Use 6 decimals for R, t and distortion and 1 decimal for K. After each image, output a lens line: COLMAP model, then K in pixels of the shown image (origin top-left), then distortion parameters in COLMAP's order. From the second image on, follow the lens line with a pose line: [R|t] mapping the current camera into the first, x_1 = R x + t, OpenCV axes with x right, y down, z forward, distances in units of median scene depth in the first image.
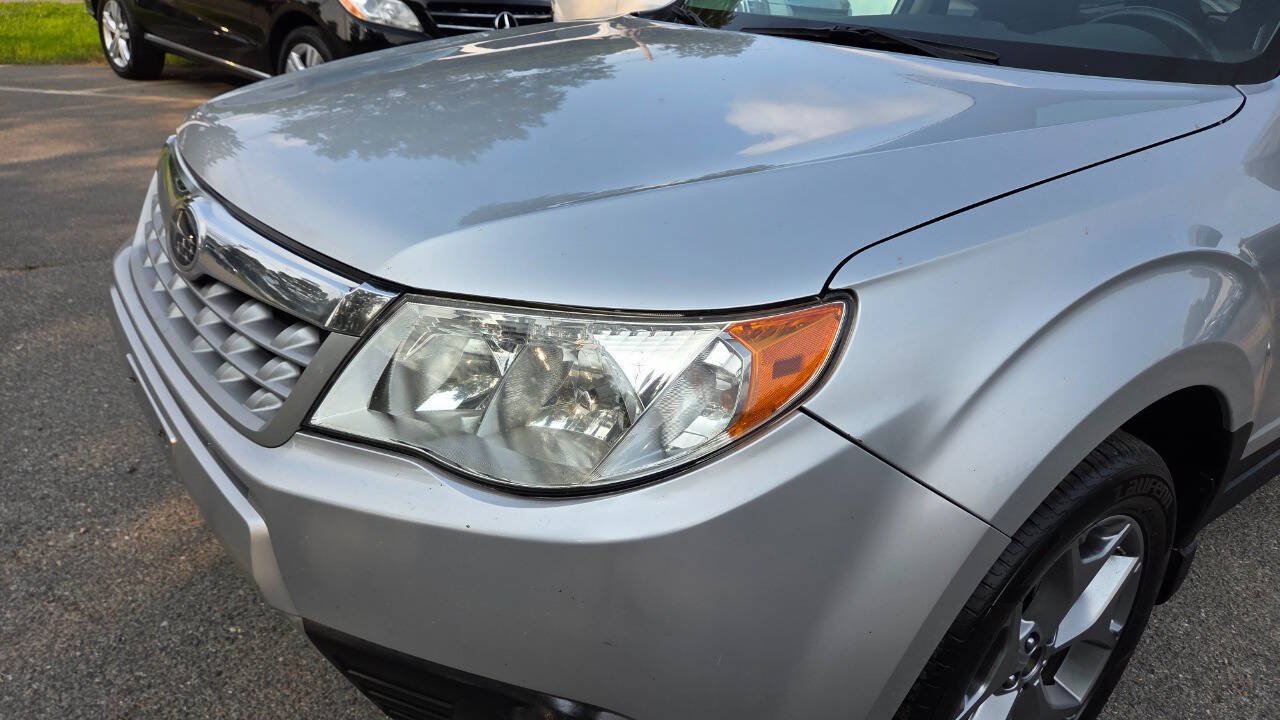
lens RADIAL K [[852.3, 0, 642.3], [0, 852.3, 368.1], [0, 0, 1]] dist [0.075434, -0.070639]
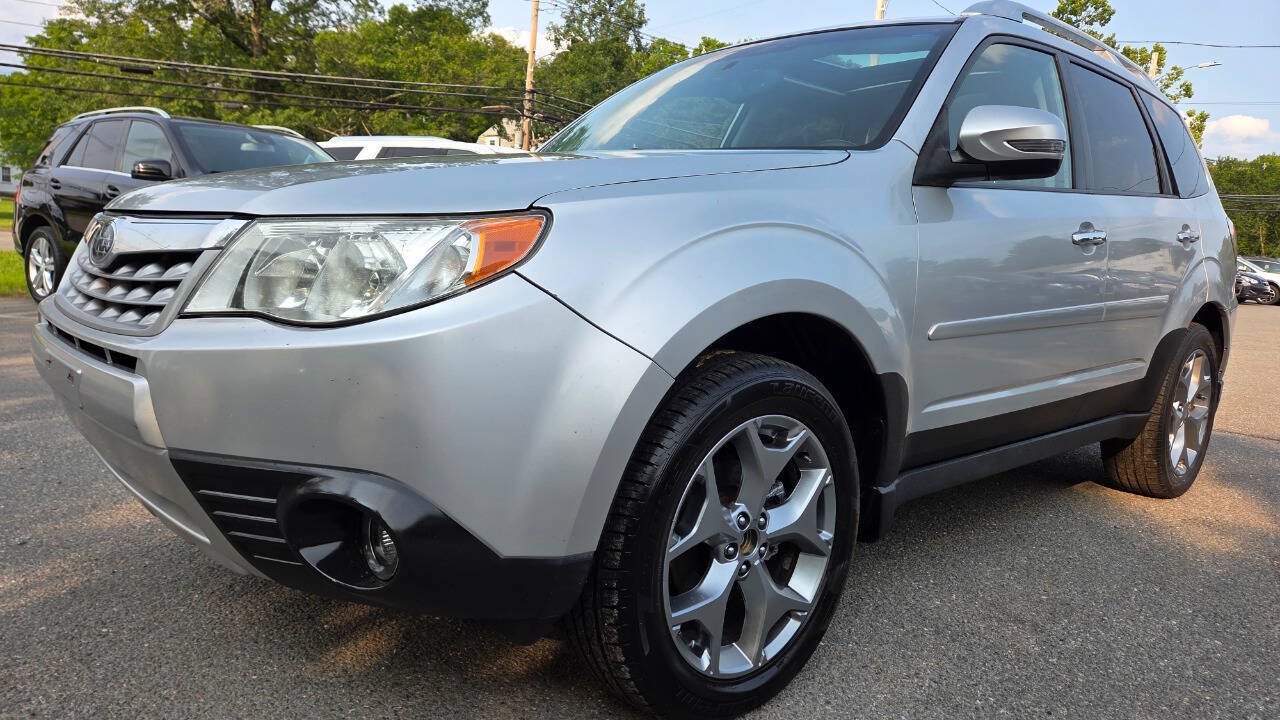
lens RADIAL K [[856.2, 0, 634.4], [0, 856.2, 368.6], [0, 0, 1]] dist [0.074817, -0.078110]
pose [[0.995695, -0.034758, 0.085926, 0.168463], [0.057201, 0.959866, -0.274563, 0.423592], [-0.072935, 0.278296, 0.957722, -0.304096]]
